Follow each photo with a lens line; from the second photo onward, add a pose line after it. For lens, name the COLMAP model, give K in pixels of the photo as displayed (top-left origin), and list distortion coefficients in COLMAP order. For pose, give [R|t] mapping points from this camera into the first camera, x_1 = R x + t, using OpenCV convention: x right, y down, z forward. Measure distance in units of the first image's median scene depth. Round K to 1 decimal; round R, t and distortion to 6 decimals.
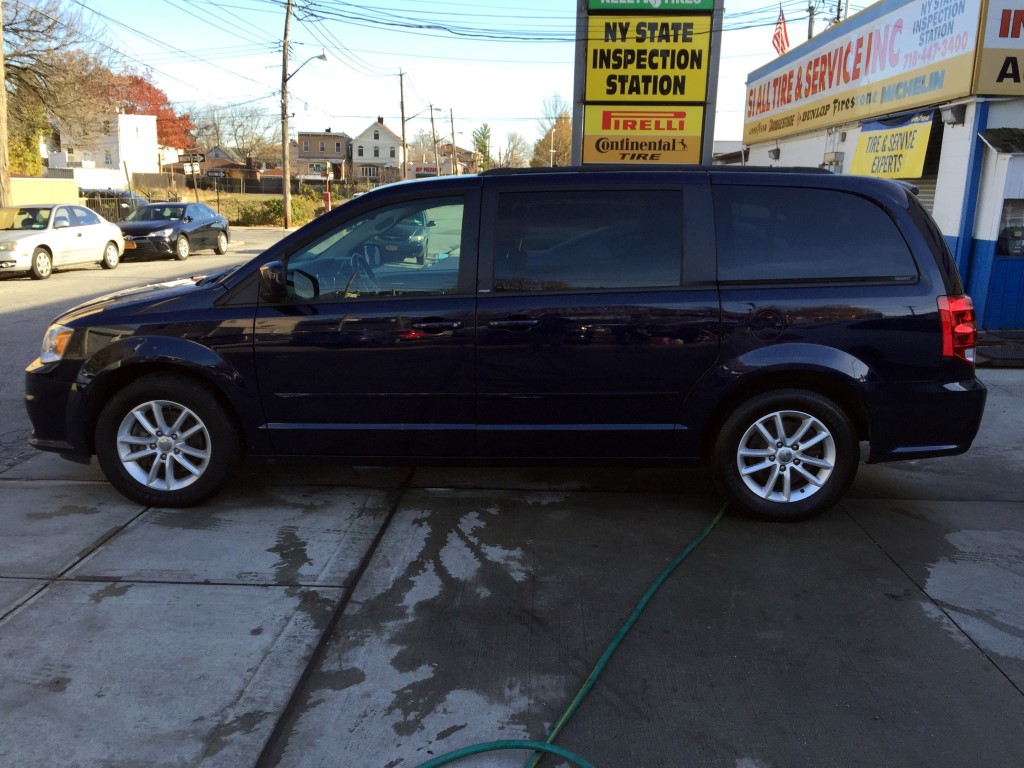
lens RADIAL K [[872.2, 0, 512.0], [0, 872.2, 384.0], [0, 0, 1]] dist [0.083078, -0.112964]
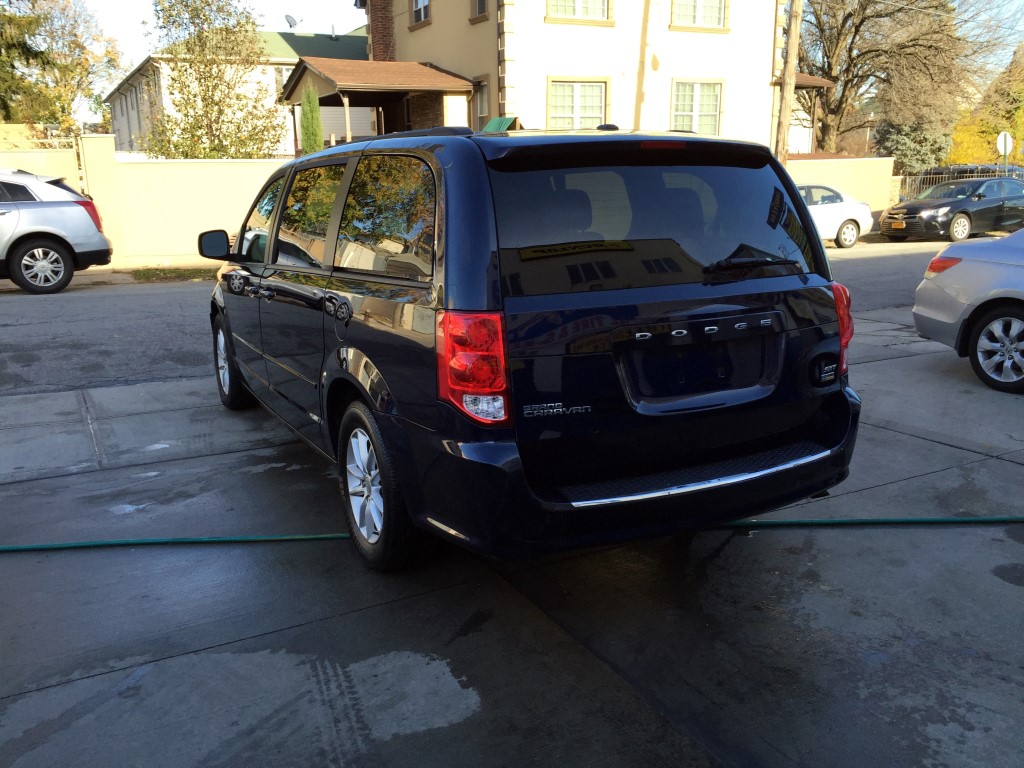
lens RADIAL K [[870.1, 0, 509.9], [0, 870.1, 388.5], [0, 0, 1]] dist [0.099947, -0.144127]
pose [[0.499546, 0.176215, -0.848176, 1.099770], [-0.152549, 0.981687, 0.114108, -0.126466], [0.852750, 0.072386, 0.517279, 0.707940]]
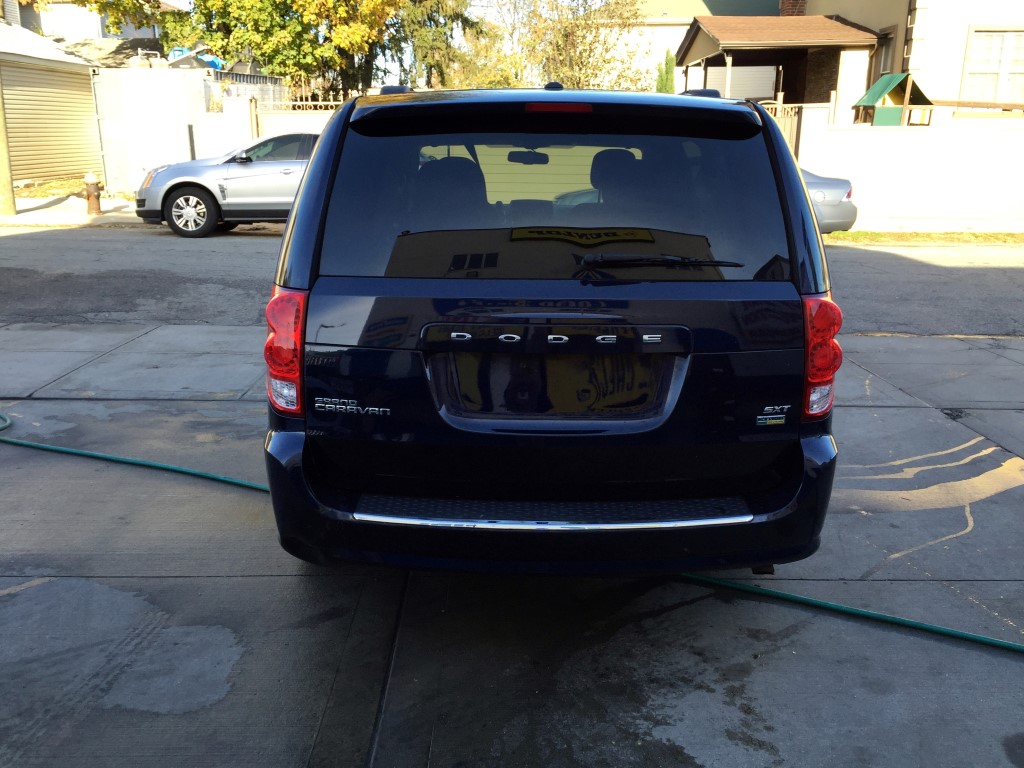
lens RADIAL K [[872.2, 0, 512.0], [0, 872.2, 384.0], [0, 0, 1]] dist [0.083078, -0.112964]
pose [[0.049029, 0.246349, -0.967940, 1.131486], [-0.209285, 0.950126, 0.231215, -0.214803], [0.976625, 0.191239, 0.098141, 1.128376]]
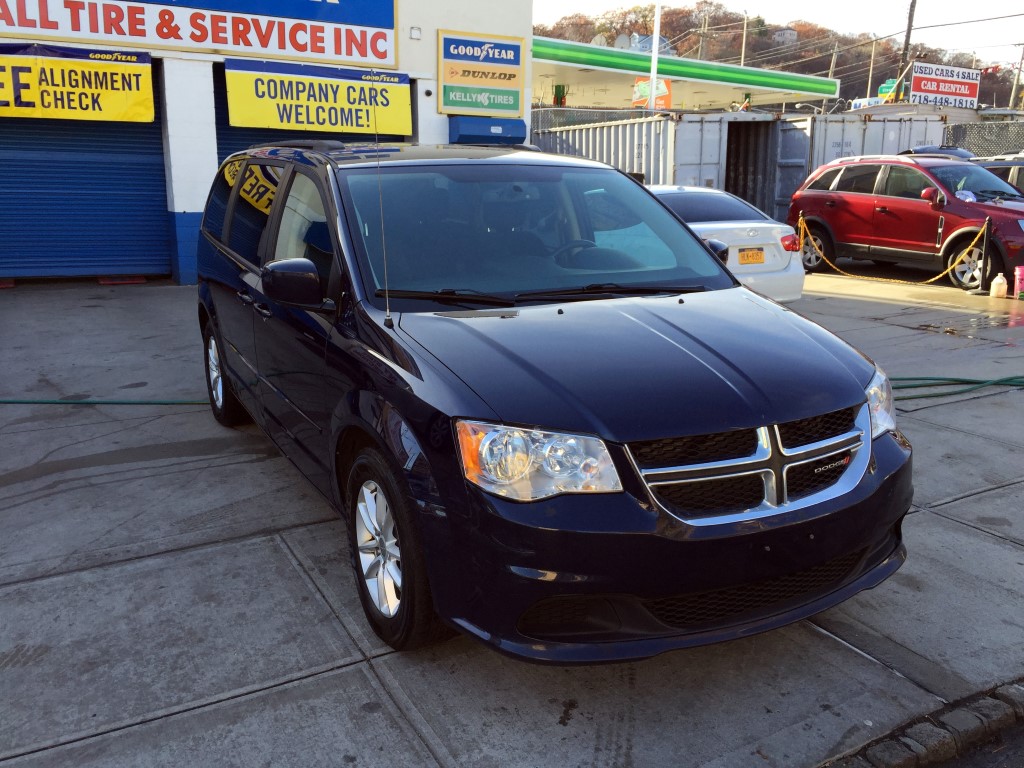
lens RADIAL K [[875.1, 0, 516.7], [0, 875.1, 386.5], [0, 0, 1]] dist [0.104675, -0.162624]
pose [[-0.511772, -0.217757, 0.831066, -1.025732], [0.164922, 0.924452, 0.343785, -0.369748], [-0.843143, 0.313001, -0.437196, 1.670922]]
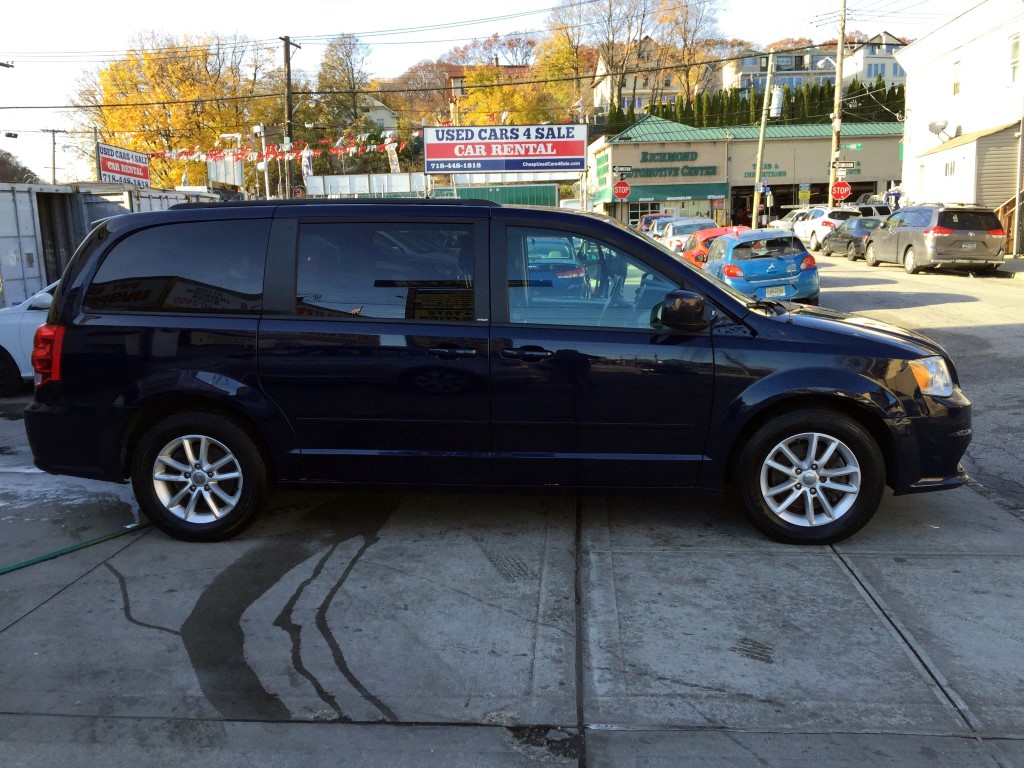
lens RADIAL K [[872.2, 0, 512.0], [0, 872.2, 384.0], [0, 0, 1]] dist [0.083078, -0.112964]
pose [[-0.999405, 0.002709, 0.034394, -0.082480], [0.014864, 0.933459, 0.358375, -0.491755], [-0.031134, 0.358673, -0.932944, 2.416922]]
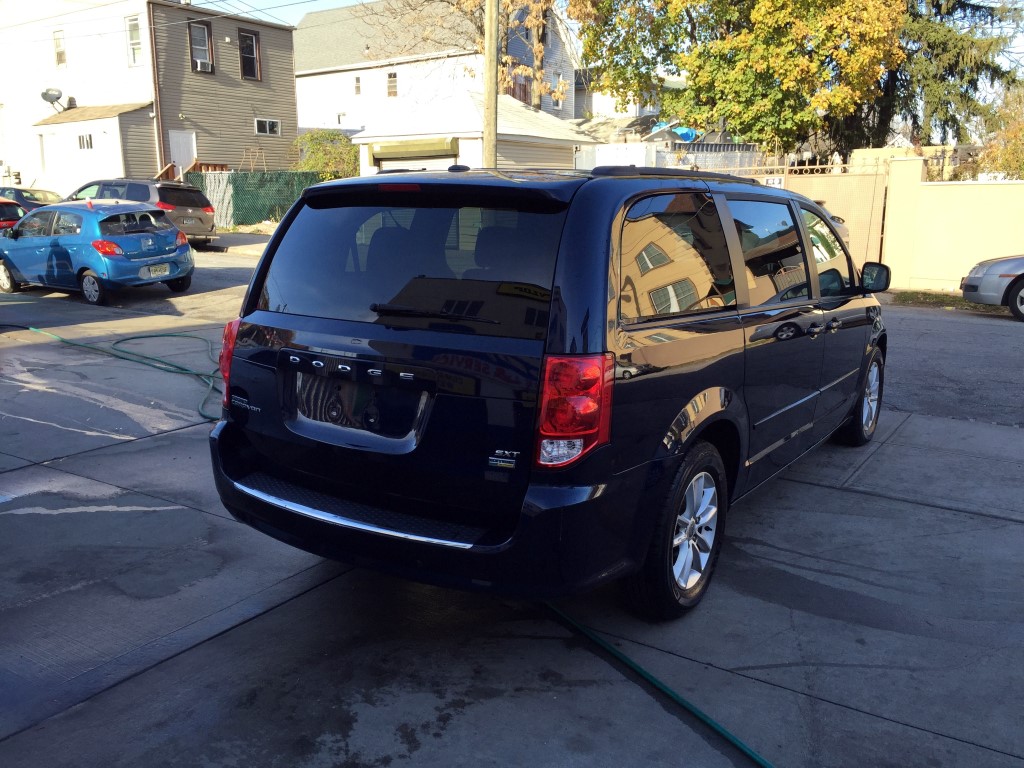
lens RADIAL K [[872.2, 0, 512.0], [0, 872.2, 384.0], [0, 0, 1]] dist [0.083078, -0.112964]
pose [[-0.517767, 0.154478, -0.841459, 1.108742], [-0.185822, 0.939775, 0.286868, -0.337039], [0.835097, 0.304892, -0.457879, 1.655318]]
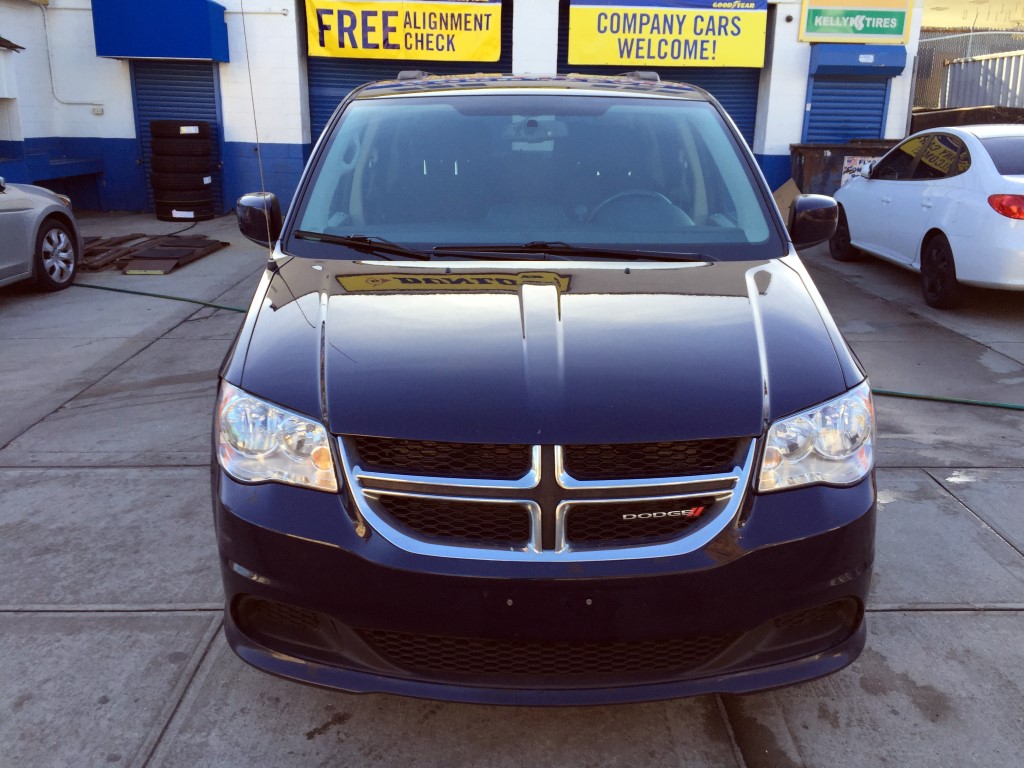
lens RADIAL K [[889.0, 0, 512.0], [0, 889.0, 384.0], [0, 0, 1]] dist [0.078154, -0.123834]
pose [[-0.039768, -0.307011, 0.950875, -1.045412], [0.195590, 0.930826, 0.308718, -0.281579], [-0.979879, 0.198259, 0.023031, 1.261320]]
